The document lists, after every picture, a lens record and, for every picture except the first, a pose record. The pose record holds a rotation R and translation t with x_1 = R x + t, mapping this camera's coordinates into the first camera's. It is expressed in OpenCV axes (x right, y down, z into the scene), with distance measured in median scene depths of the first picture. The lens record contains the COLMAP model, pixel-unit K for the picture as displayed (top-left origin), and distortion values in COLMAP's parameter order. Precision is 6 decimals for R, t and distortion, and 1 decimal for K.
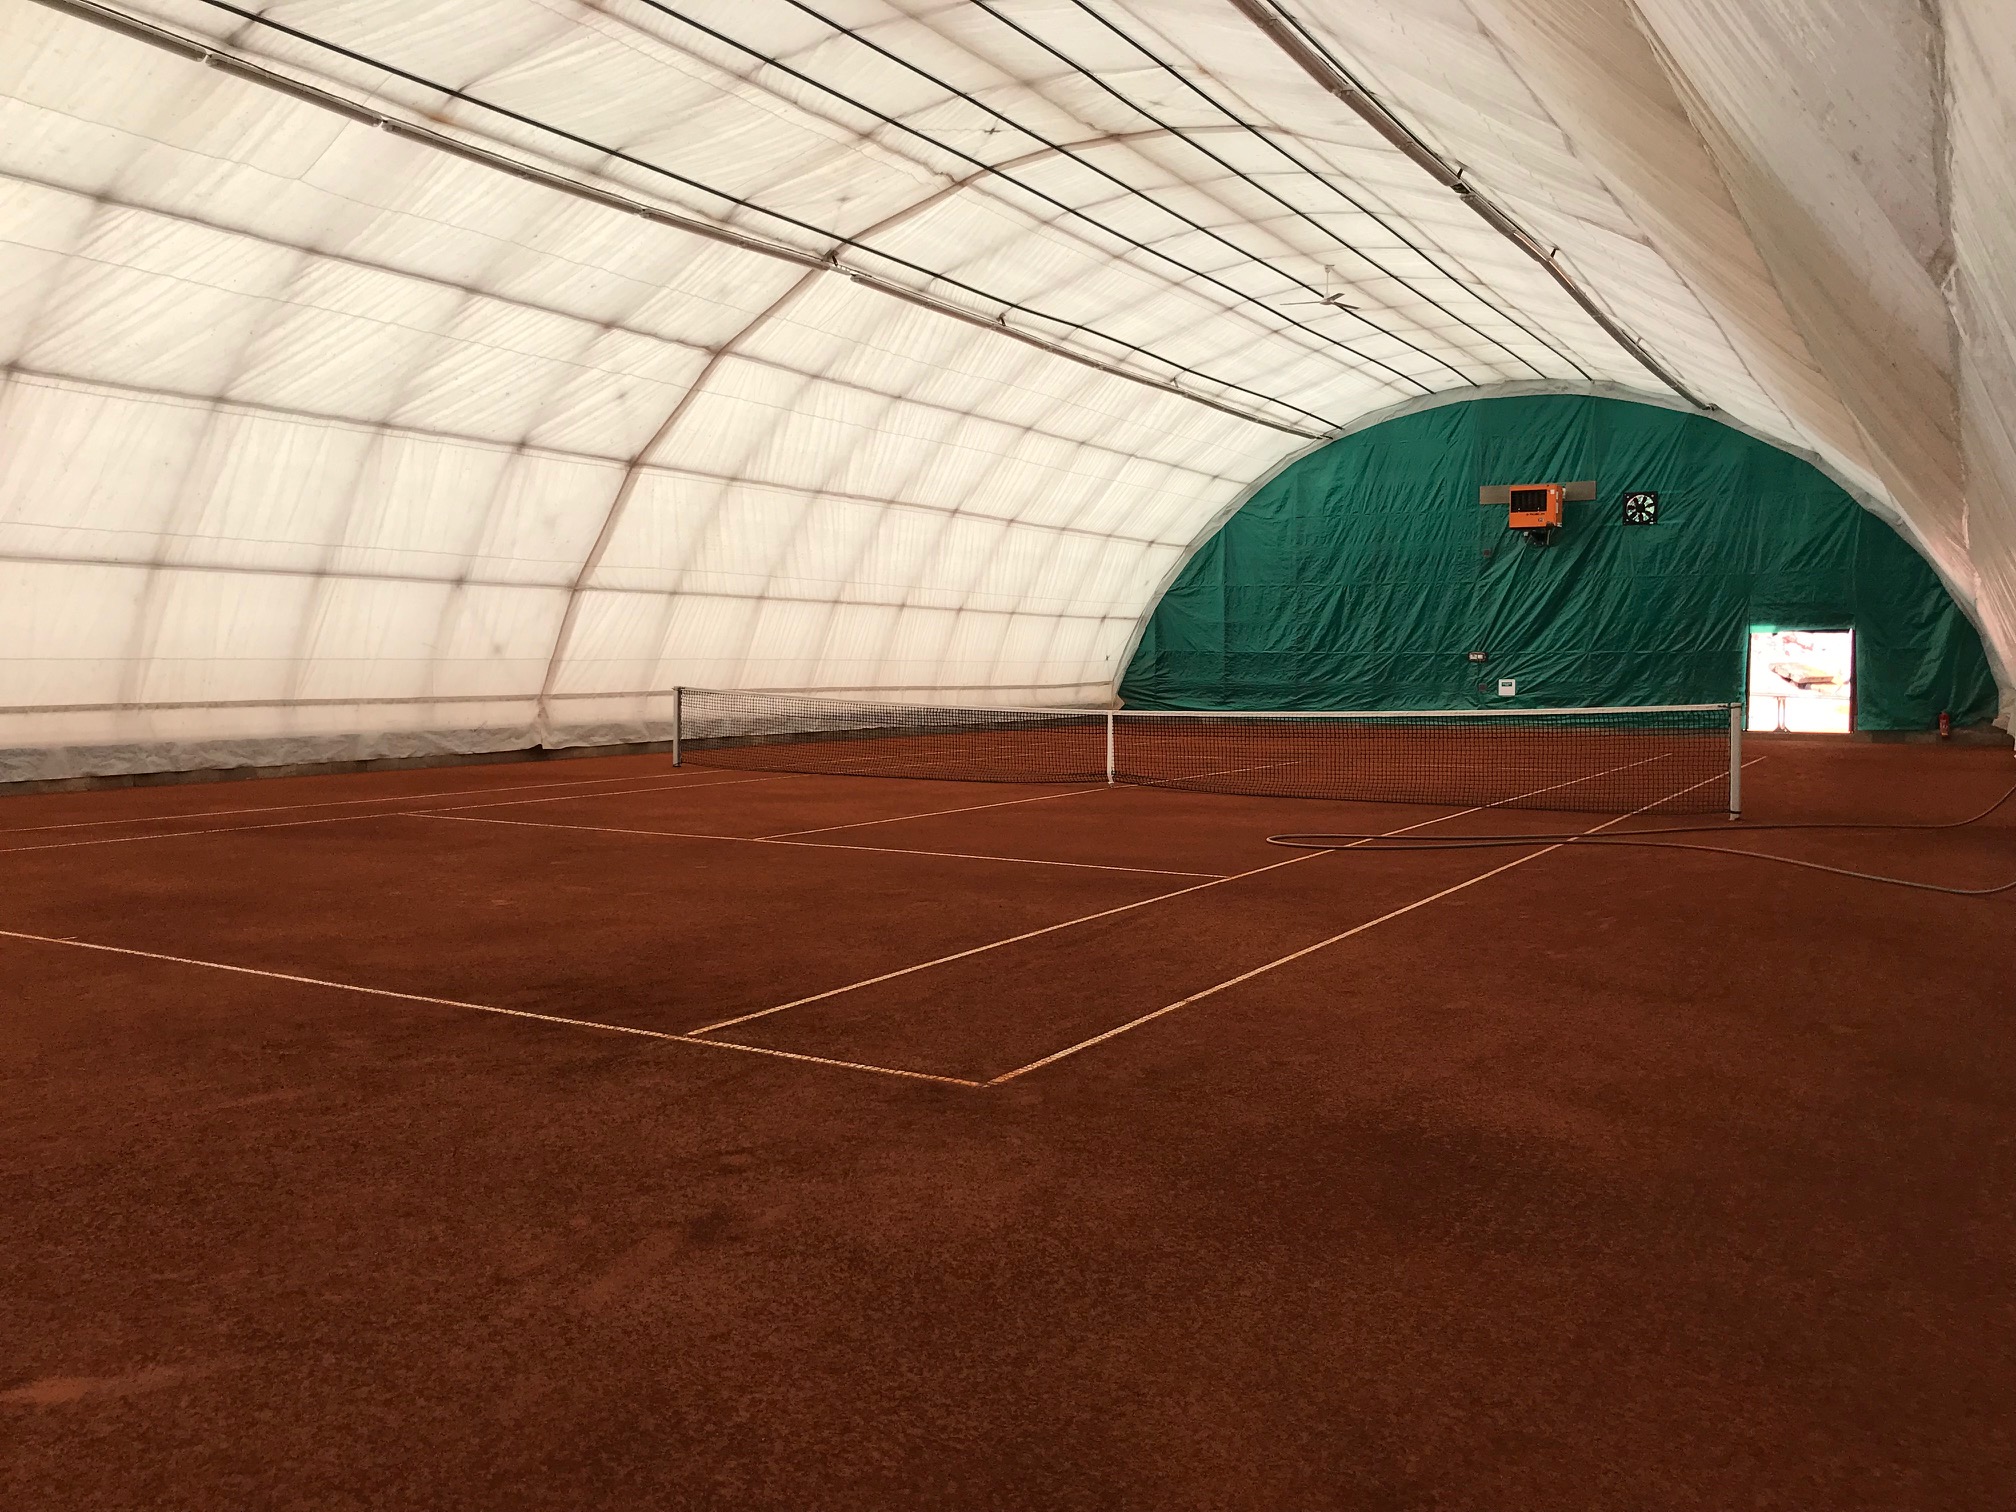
lens RADIAL K [[1654.3, 0, 983.1], [0, 1654.3, 762.5], [0, 0, 1]] dist [0.053745, -0.056042]
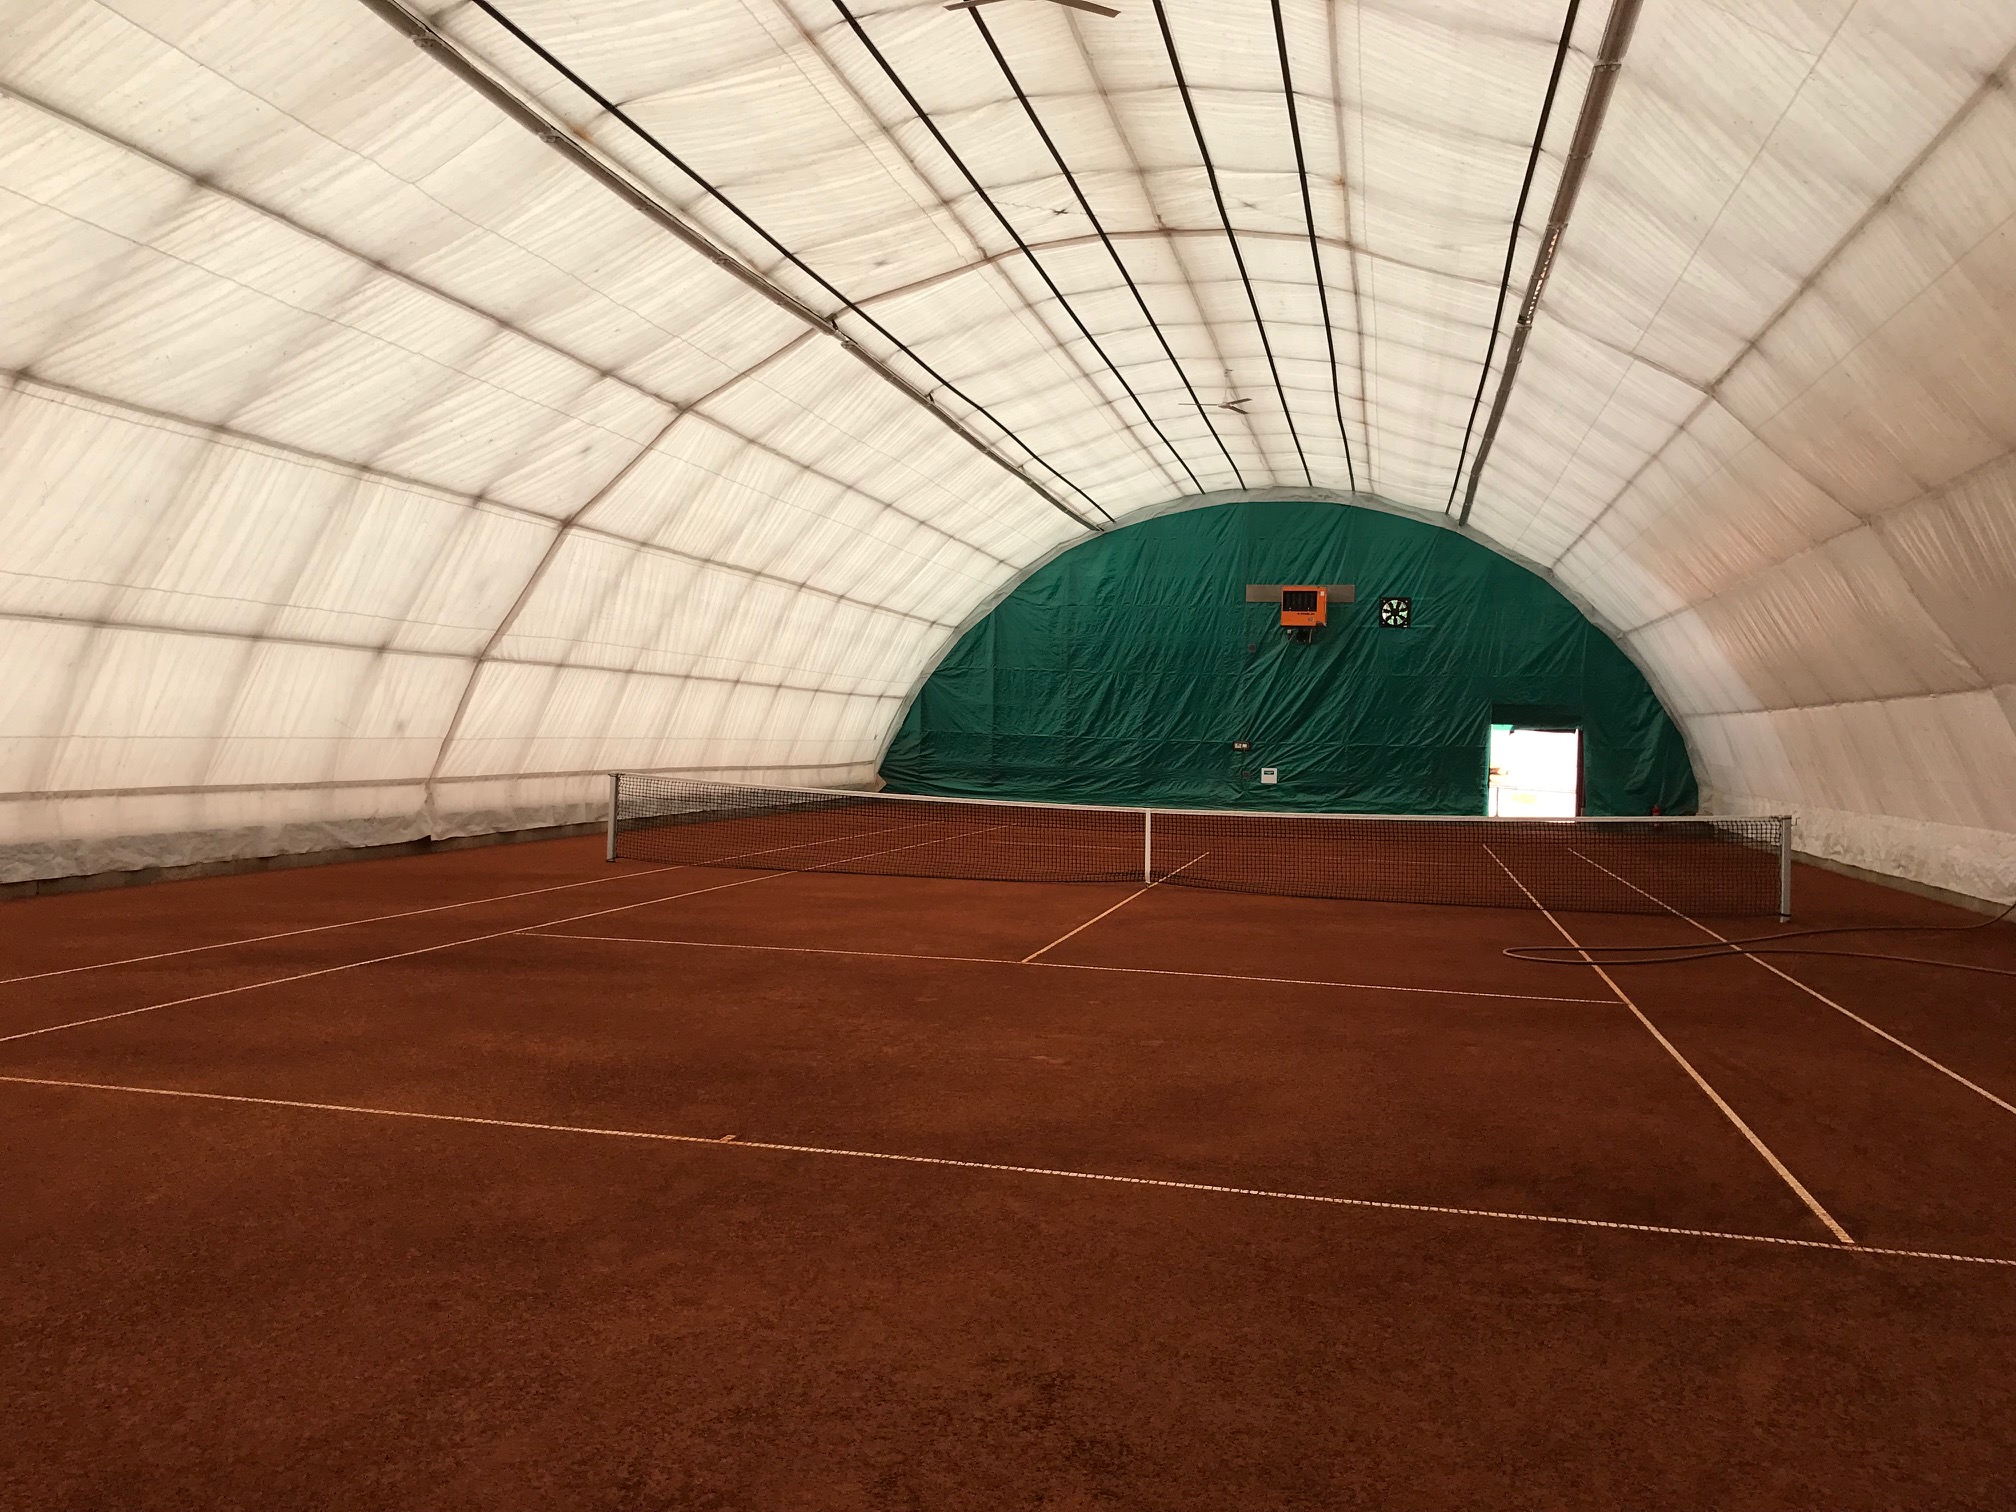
lens RADIAL K [[1652.8, 0, 1008.0], [0, 1652.8, 756.0], [0, 0, 1]] dist [0.056187, -0.069983]
pose [[0.956951, 0.018499, 0.289660, -0.248918], [-0.005595, 0.998957, -0.045313, -0.015714], [-0.290196, 0.041741, 0.956056, 0.081454]]
